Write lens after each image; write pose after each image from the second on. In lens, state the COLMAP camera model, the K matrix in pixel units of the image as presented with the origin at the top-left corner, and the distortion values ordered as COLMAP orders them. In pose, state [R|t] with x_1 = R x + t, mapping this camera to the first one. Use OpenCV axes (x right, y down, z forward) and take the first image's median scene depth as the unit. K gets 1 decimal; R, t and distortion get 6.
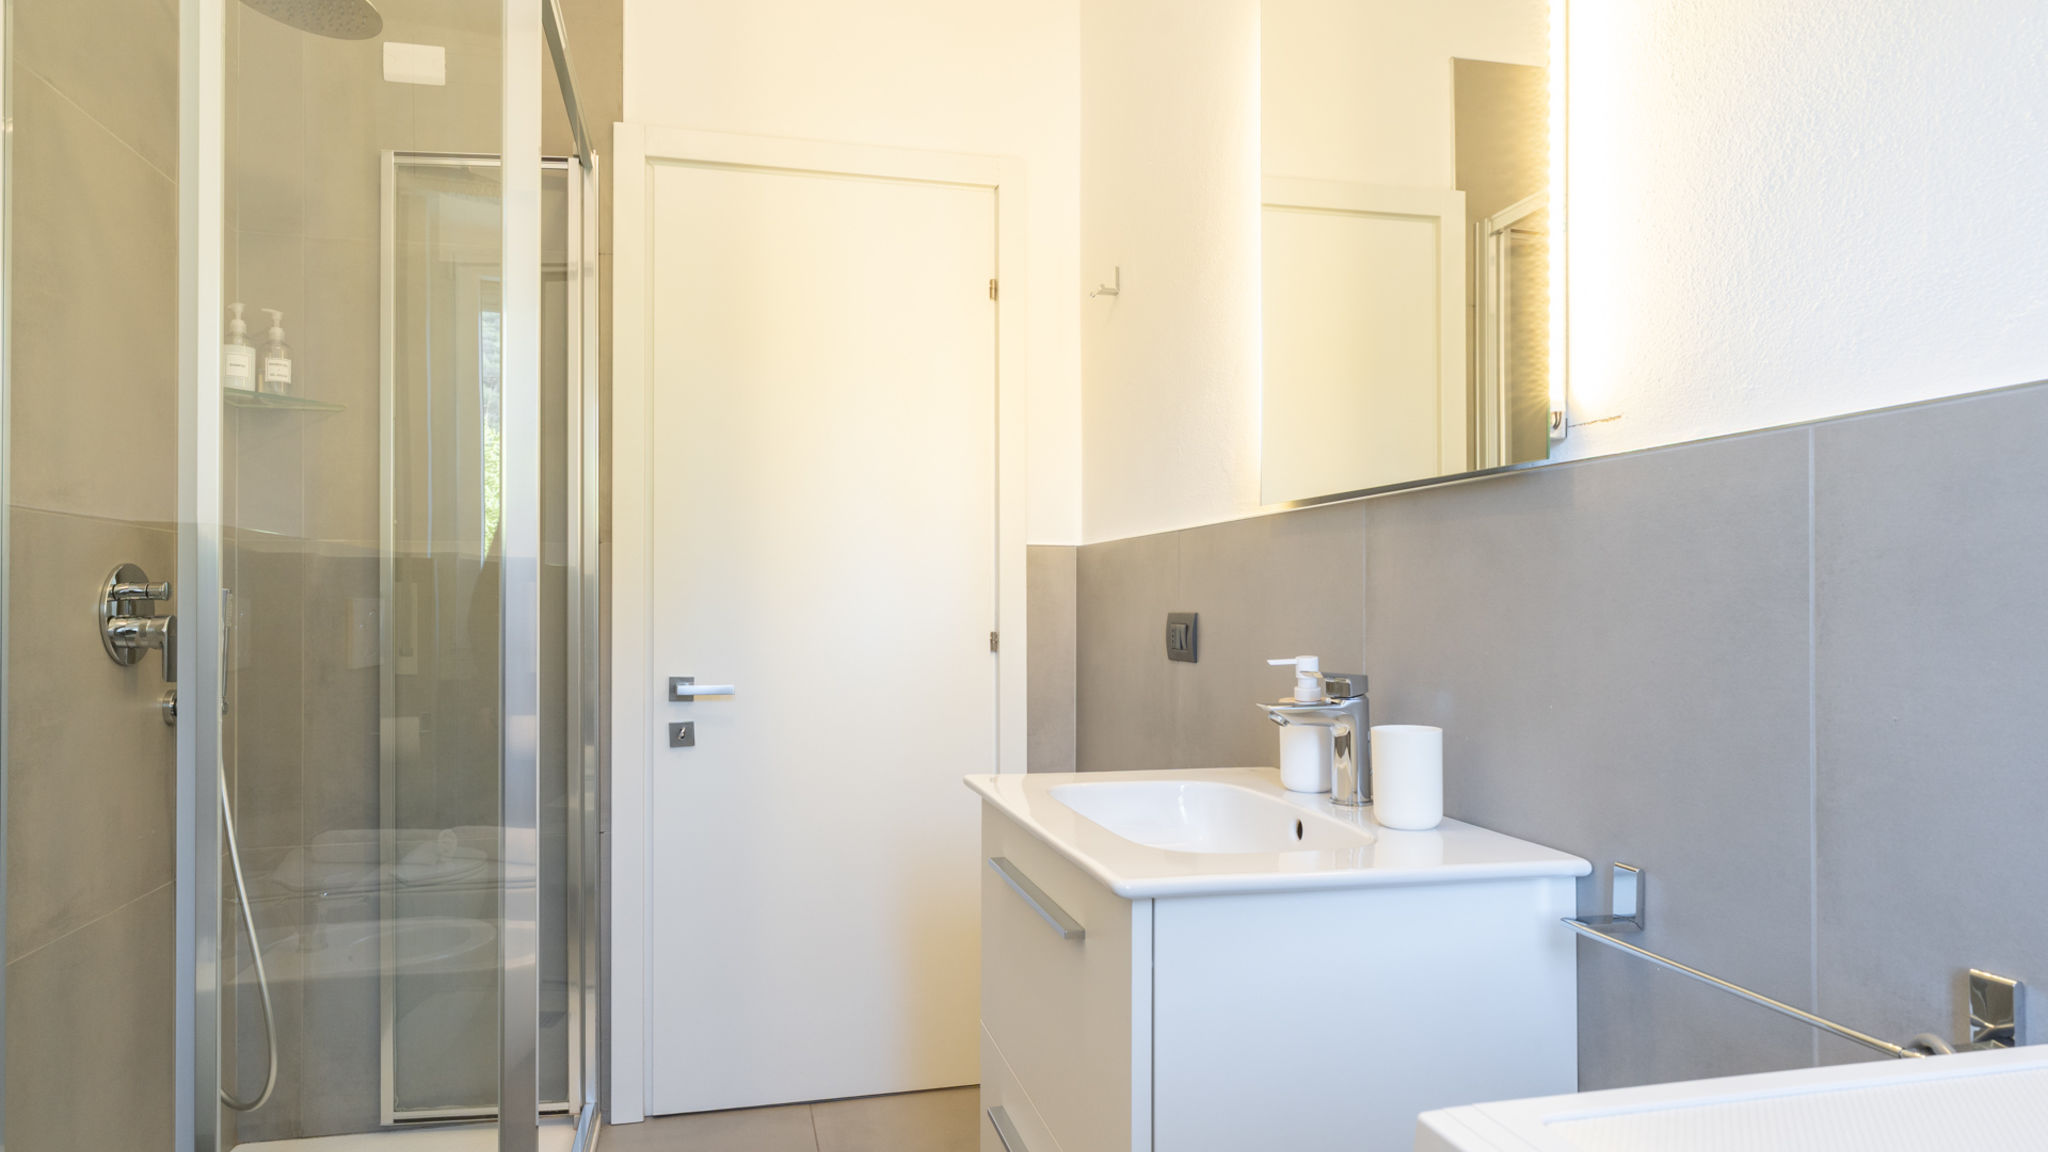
lens RADIAL K [[1333.3, 0, 1034.5], [0, 1333.3, 574.7], [0, 0, 1]] dist [-0.001203, -0.000680]
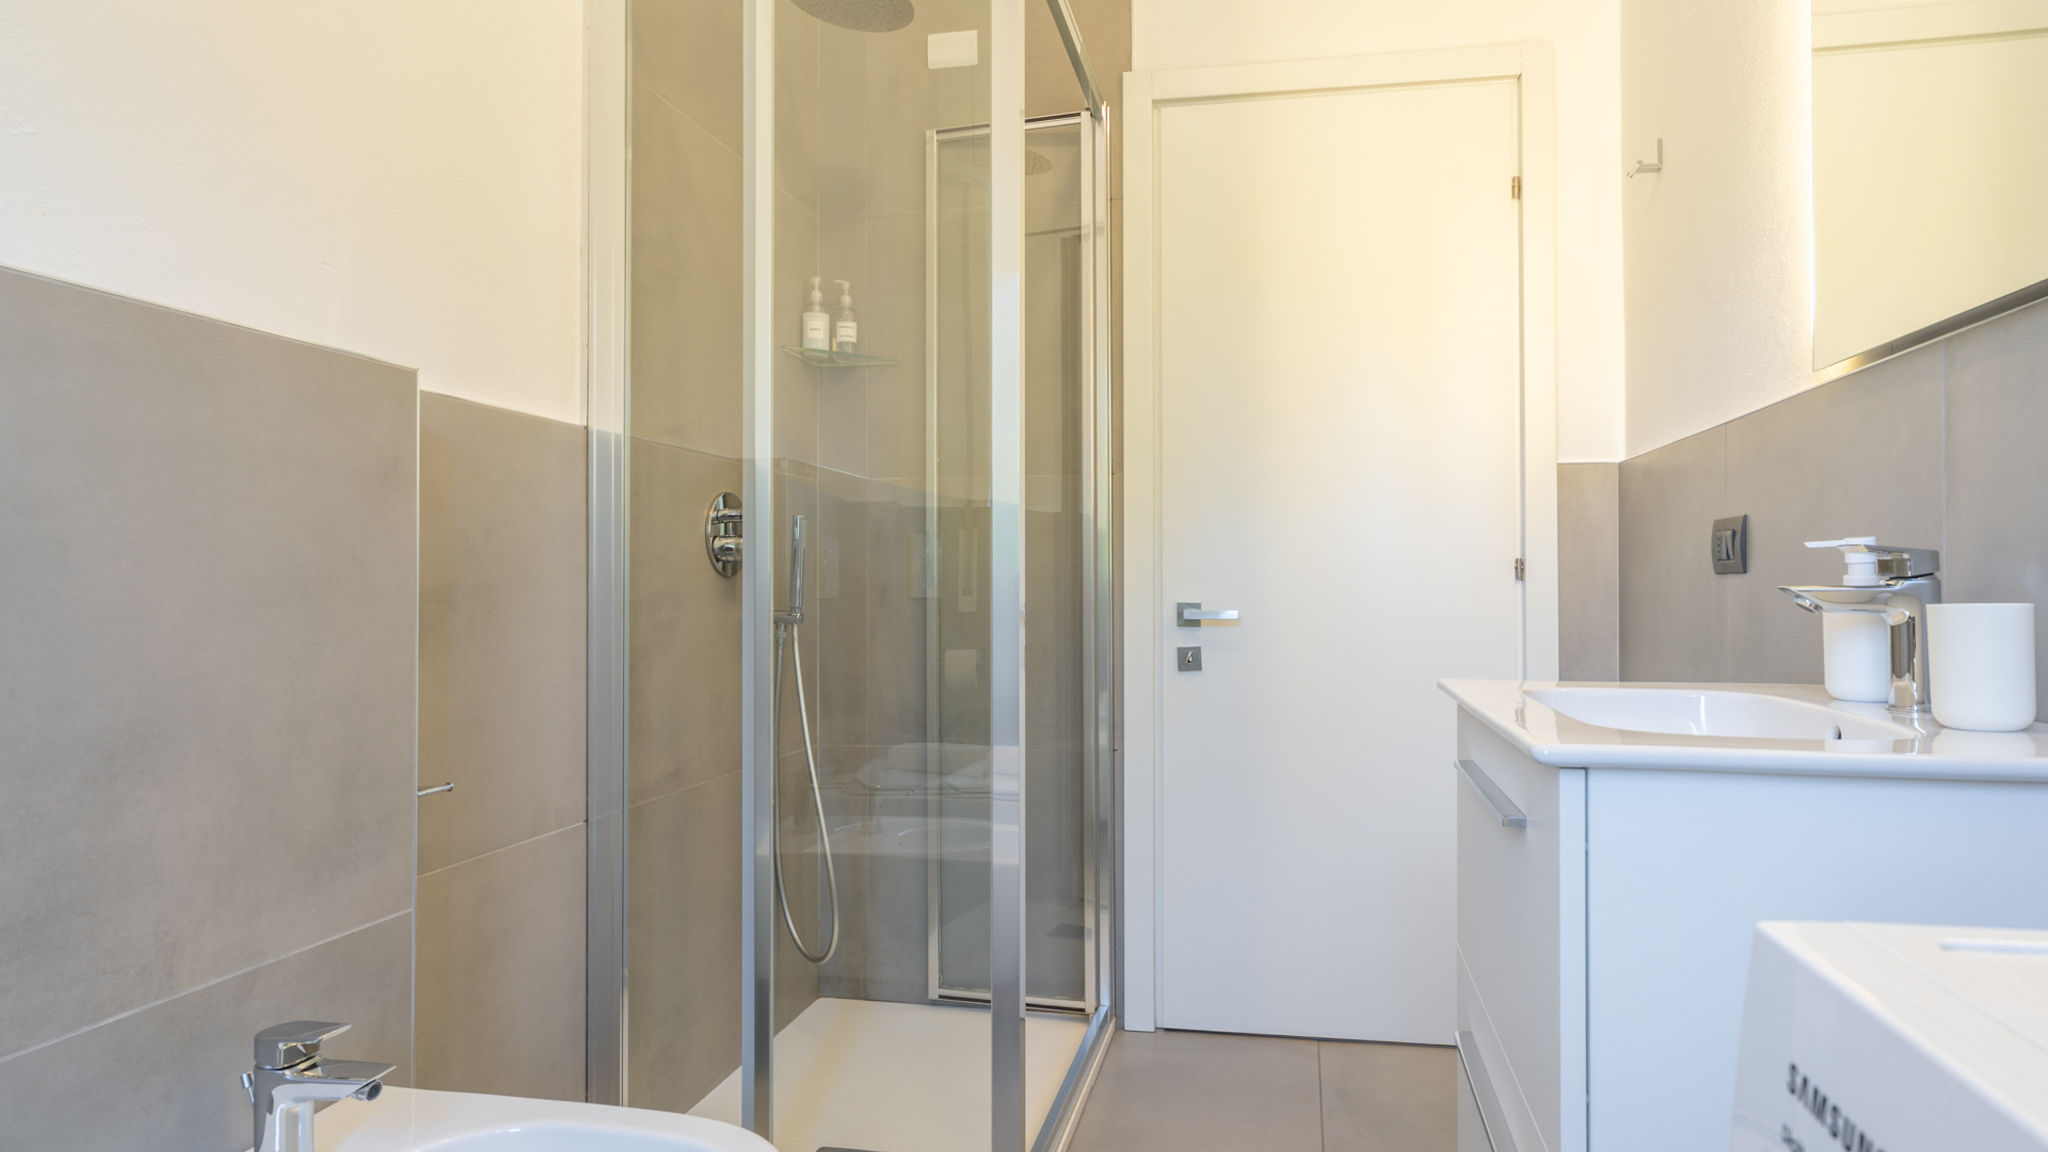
lens RADIAL K [[1333.3, 0, 1034.5], [0, 1333.3, 574.7], [0, 0, 1]] dist [-0.001203, -0.000680]
pose [[0.898191, -0.010999, -0.439467, 0.083605], [0.008157, 0.999932, -0.008355, 0.067507], [0.439529, 0.003919, 0.898220, 0.034023]]
